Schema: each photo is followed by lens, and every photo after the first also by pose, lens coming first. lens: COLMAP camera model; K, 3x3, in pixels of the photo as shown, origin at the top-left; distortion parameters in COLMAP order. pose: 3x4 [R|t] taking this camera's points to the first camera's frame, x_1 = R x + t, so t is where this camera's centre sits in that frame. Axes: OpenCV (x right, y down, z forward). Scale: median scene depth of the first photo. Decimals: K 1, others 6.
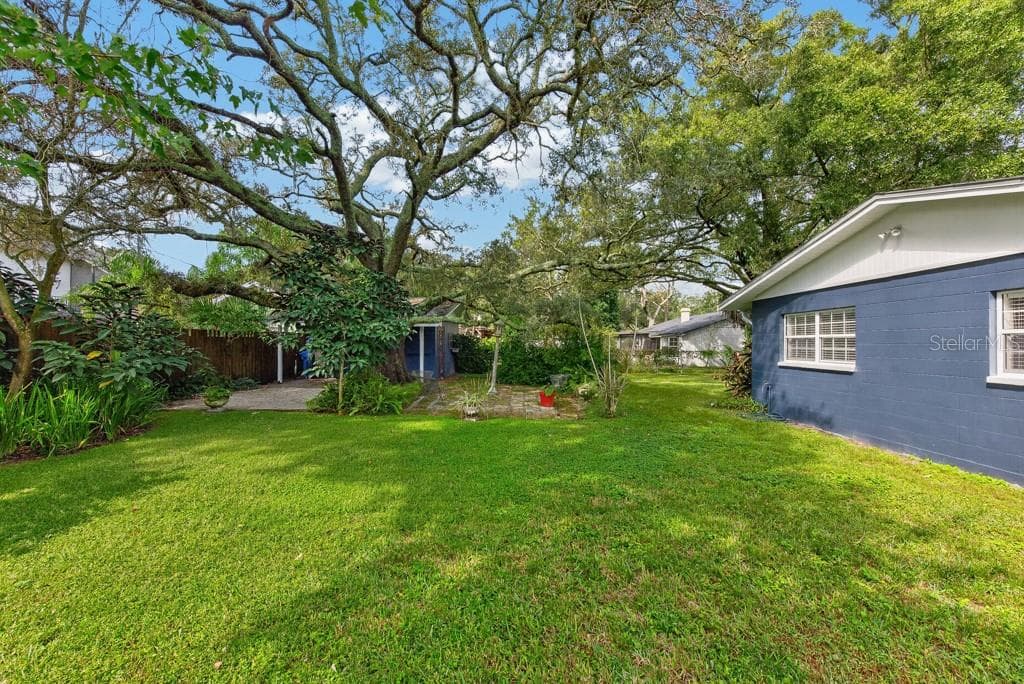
lens RADIAL K [[410.8, 0, 495.5], [0, 410.8, 339.8], [0, 0, 1]] dist [0.000874, -0.000204]
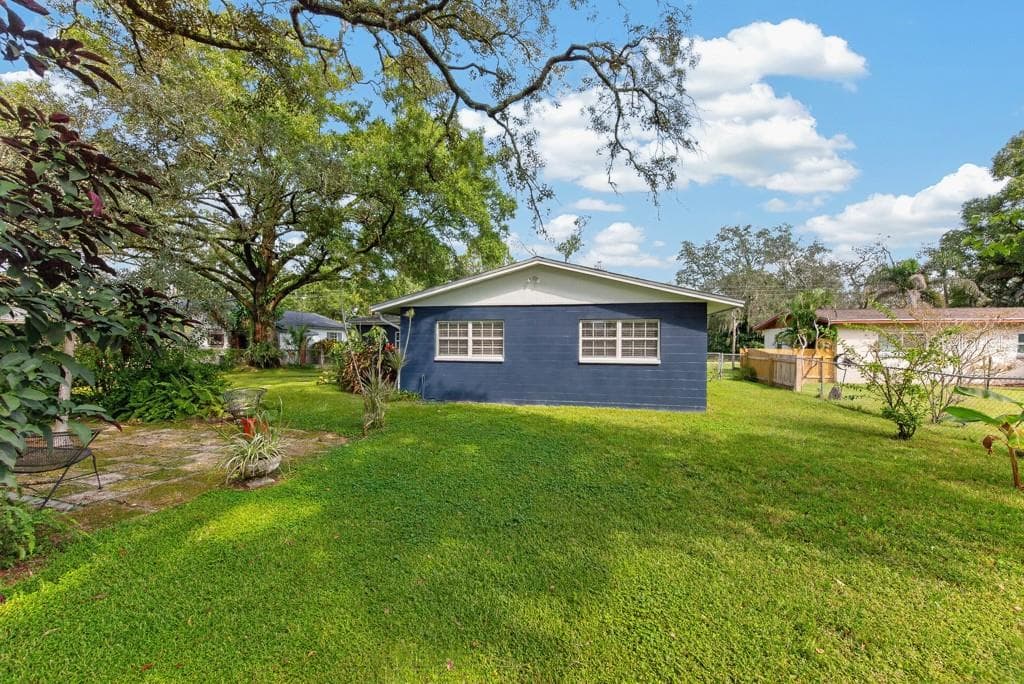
lens RADIAL K [[408.1, 0, 512.0], [0, 408.1, 342.0], [0, 0, 1]] dist [0.001931, -0.000611]
pose [[0.177449, -0.000955, 0.984130, -0.572773], [-0.013683, 0.999900, 0.003438, -0.002348], [-0.984035, -0.014075, 0.177418, 0.600170]]
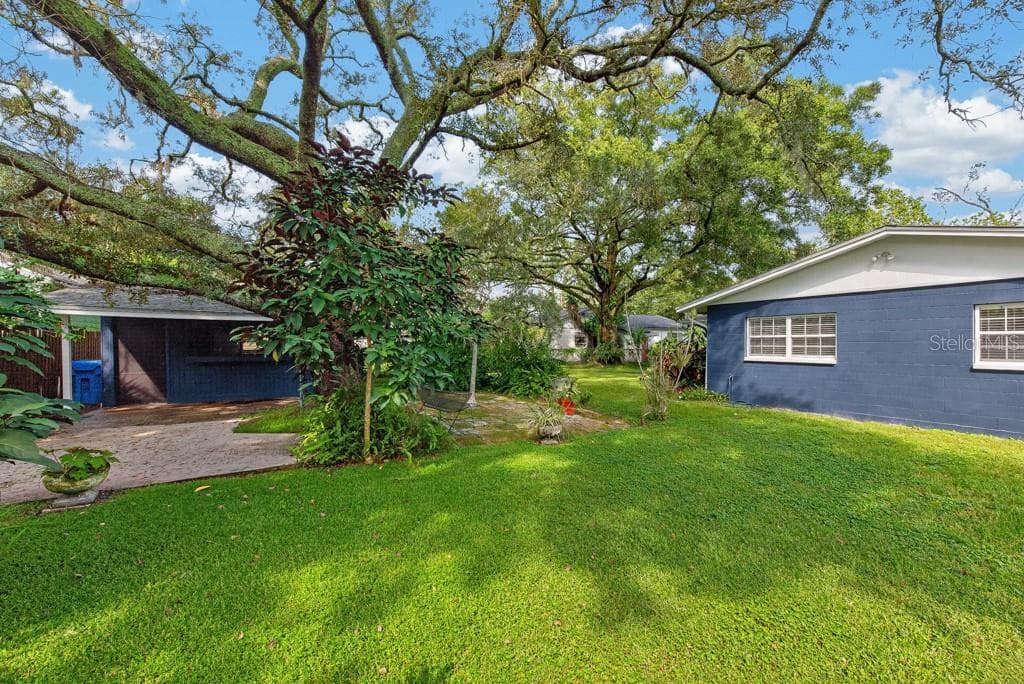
lens RADIAL K [[408.1, 0, 512.0], [0, 408.1, 342.0], [0, 0, 1]] dist [0.001931, -0.000611]
pose [[0.846385, -0.007389, 0.532520, -0.563075], [0.003532, 0.999960, 0.008262, -0.003876], [-0.532560, -0.005112, 0.846377, 0.401633]]
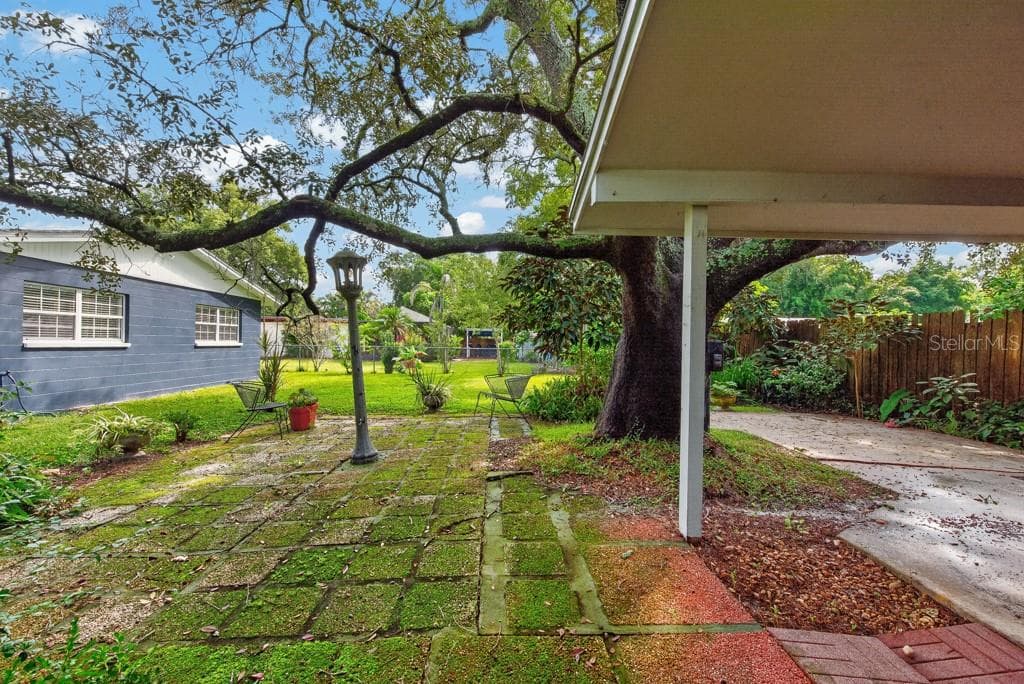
lens RADIAL K [[408.1, 0, 512.0], [0, 408.1, 342.0], [0, 0, 1]] dist [0.001931, -0.000611]
pose [[-0.995584, -0.044706, -0.082543, -0.169170], [-0.043604, 0.998935, -0.015105, 0.026521], [0.083130, -0.011439, -0.996473, 2.037399]]
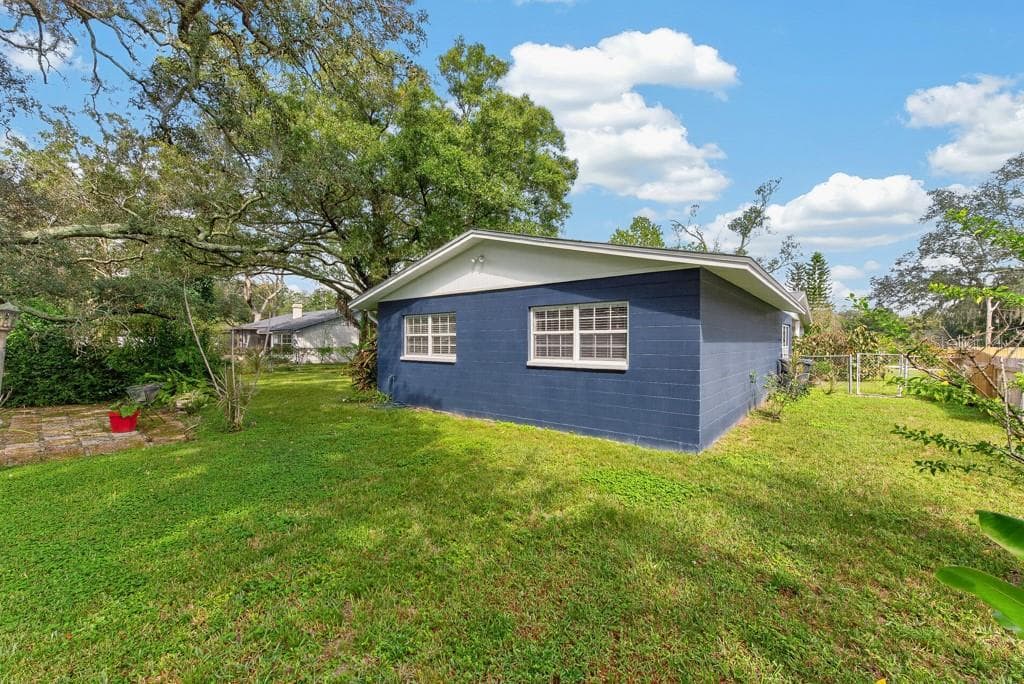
lens RADIAL K [[408.1, 0, 512.0], [0, 408.1, 342.0], [0, 0, 1]] dist [0.001931, -0.000611]
pose [[0.597583, -0.005652, 0.801787, -0.045798], [-0.004440, 0.999936, 0.010358, -0.000256], [-0.801795, -0.009750, 0.597520, 0.075371]]
